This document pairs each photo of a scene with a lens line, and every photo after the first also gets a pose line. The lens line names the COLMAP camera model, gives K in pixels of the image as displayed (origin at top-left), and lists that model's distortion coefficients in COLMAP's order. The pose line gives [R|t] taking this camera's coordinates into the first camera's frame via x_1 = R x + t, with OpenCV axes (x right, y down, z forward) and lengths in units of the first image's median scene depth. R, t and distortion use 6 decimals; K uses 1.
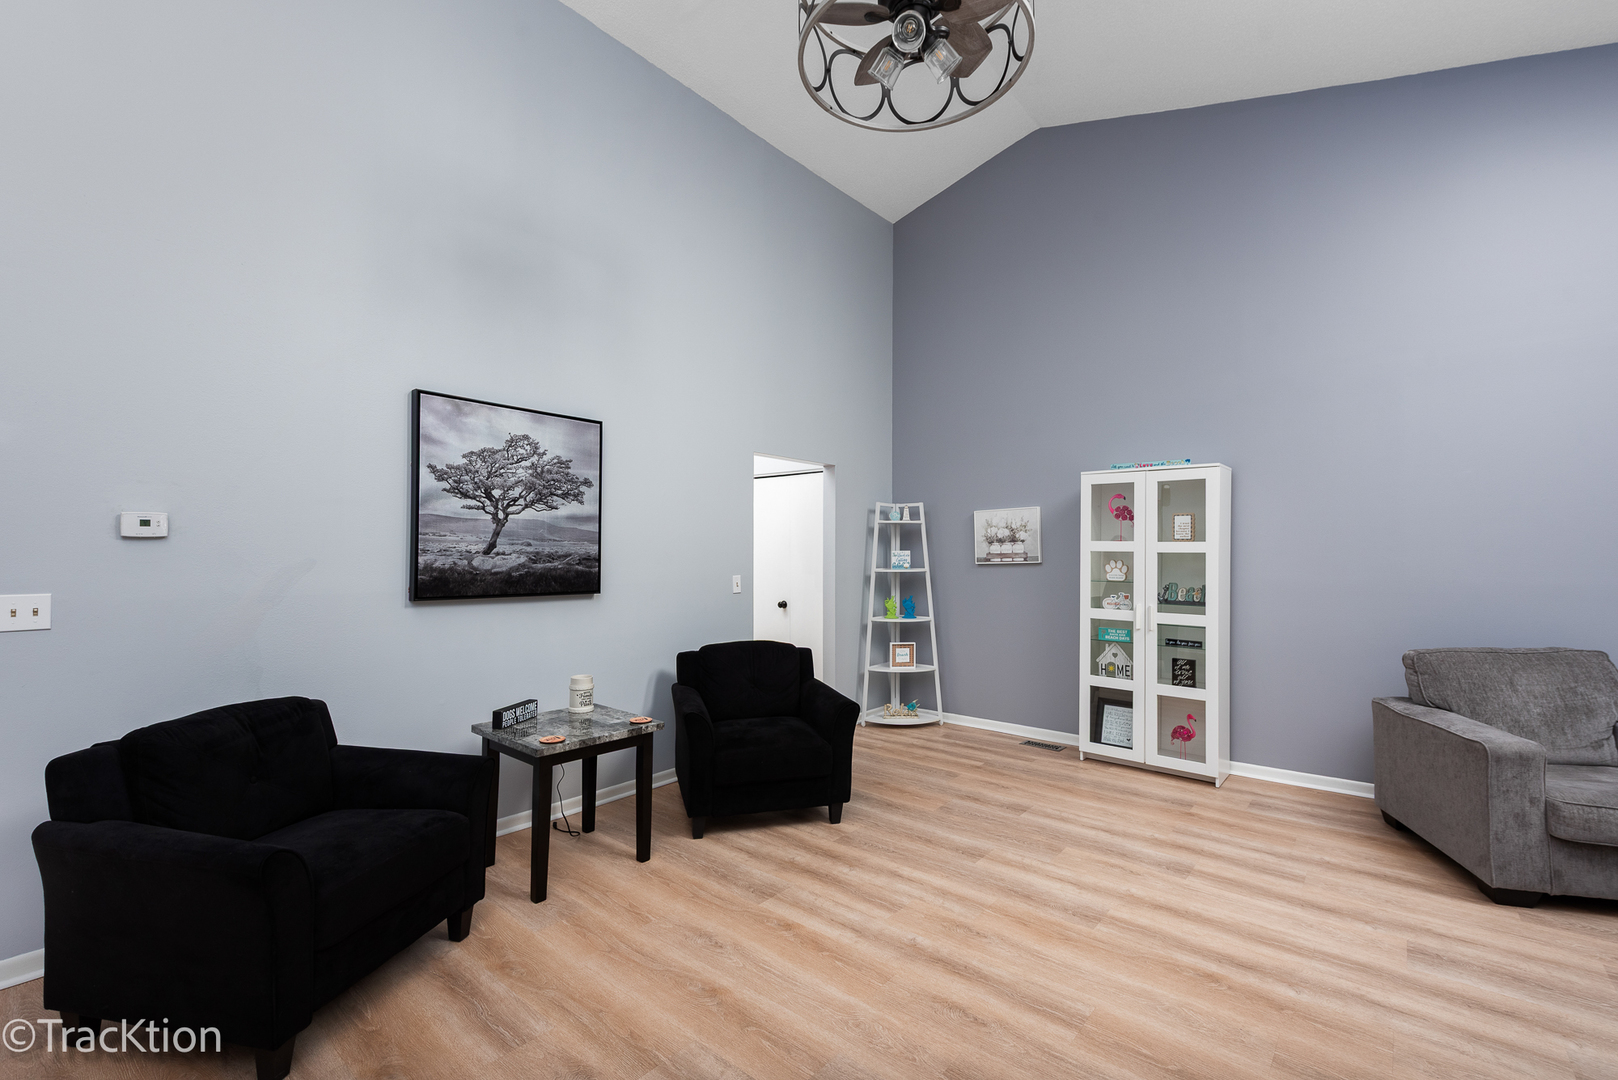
lens RADIAL K [[714.3, 0, 801.7], [0, 714.3, 538.7], [0, 0, 1]] dist [0.010229, -0.003586]
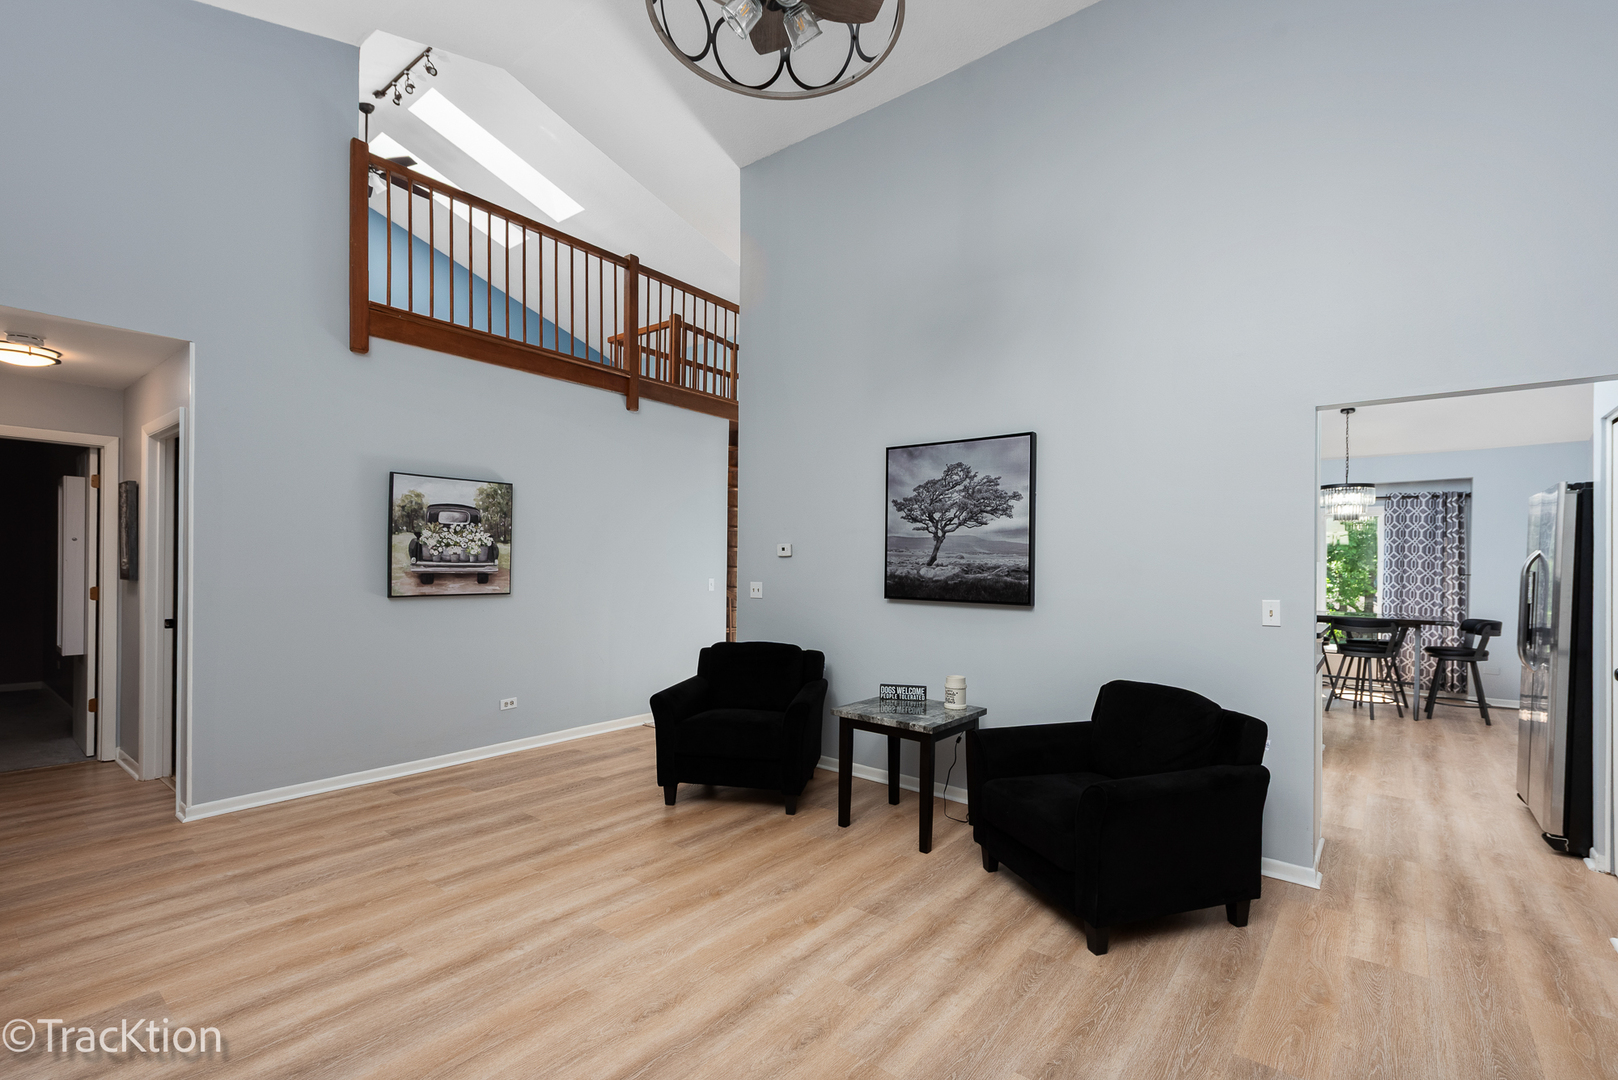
lens RADIAL K [[714.3, 0, 814.4], [0, 714.3, 563.0], [0, 0, 1]] dist [0.010229, -0.003586]
pose [[0.021801, -0.008948, -0.999722, 0.782676], [0.007658, 0.999932, -0.008782, 0.026088], [0.999733, -0.007464, 0.021868, 0.758319]]
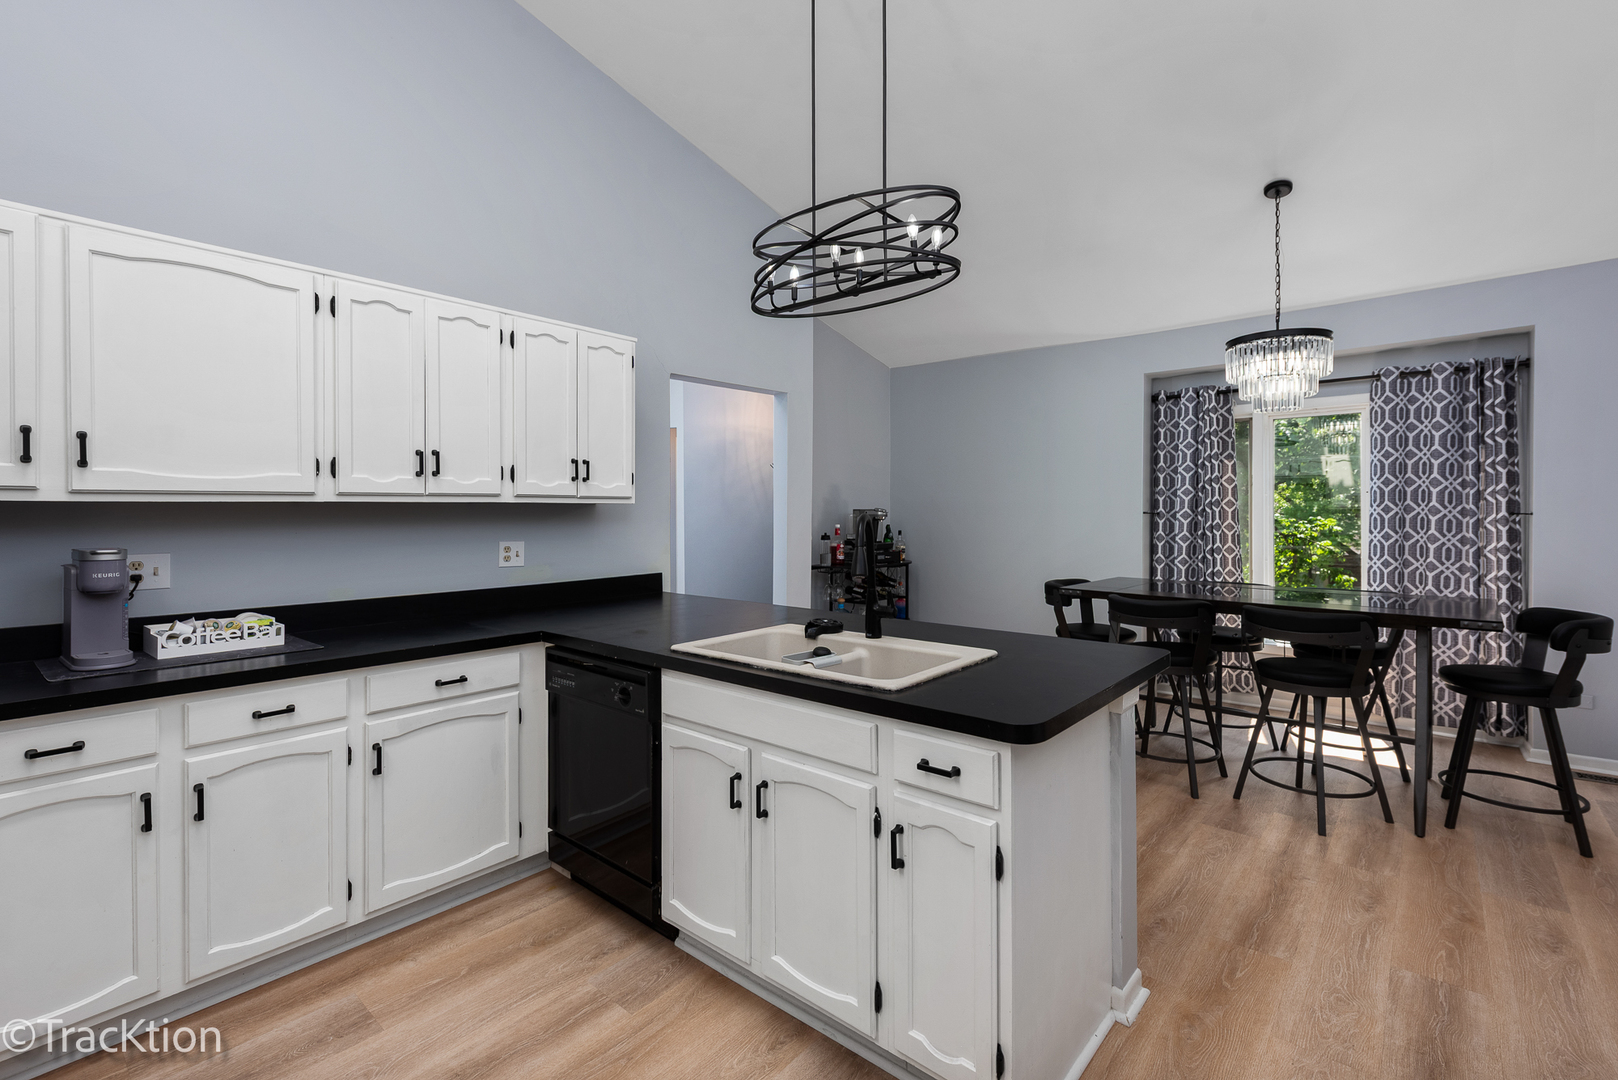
lens RADIAL K [[714.3, 0, 822.2], [0, 714.3, 518.2], [0, 0, 1]] dist [0.010229, -0.003586]
pose [[-0.001610, -0.004212, -0.999990, -0.231297], [0.025494, 0.999666, -0.004252, 0.041861], [0.999674, -0.025500, -0.001502, 1.690532]]
